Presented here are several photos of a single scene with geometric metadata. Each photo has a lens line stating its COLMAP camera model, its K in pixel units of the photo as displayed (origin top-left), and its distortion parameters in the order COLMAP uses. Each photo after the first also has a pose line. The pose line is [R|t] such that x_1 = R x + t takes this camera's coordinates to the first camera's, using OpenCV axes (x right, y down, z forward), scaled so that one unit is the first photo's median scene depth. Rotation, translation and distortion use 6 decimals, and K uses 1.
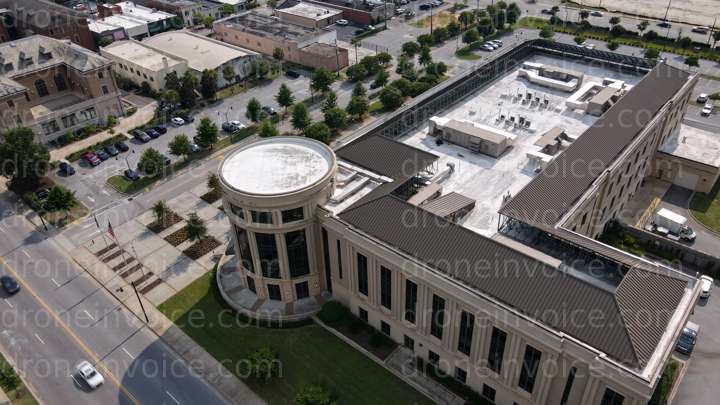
lens RADIAL K [[533.7, 0, 356.1], [0, 533.7, 201.6], [0, 0, 1]] dist [-0.005469, 0.028818]
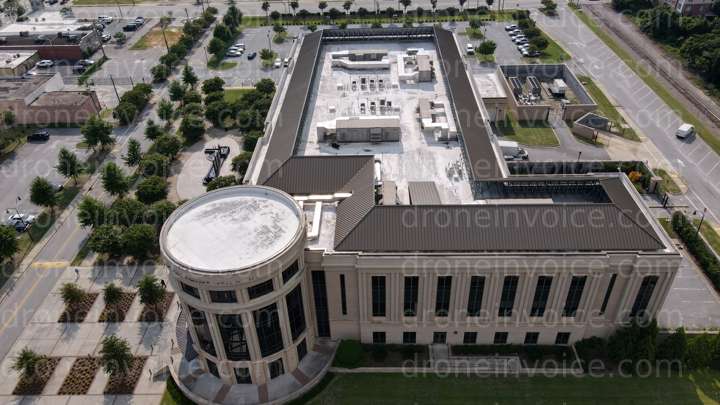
lens RADIAL K [[533.7, 0, 356.1], [0, 533.7, 201.6], [0, 0, 1]] dist [-0.005469, 0.028818]
pose [[0.772166, -0.362995, 0.521531, -0.295791], [0.367541, 0.924678, 0.099420, -0.082711], [-0.518337, 0.114915, 0.847420, 0.140571]]
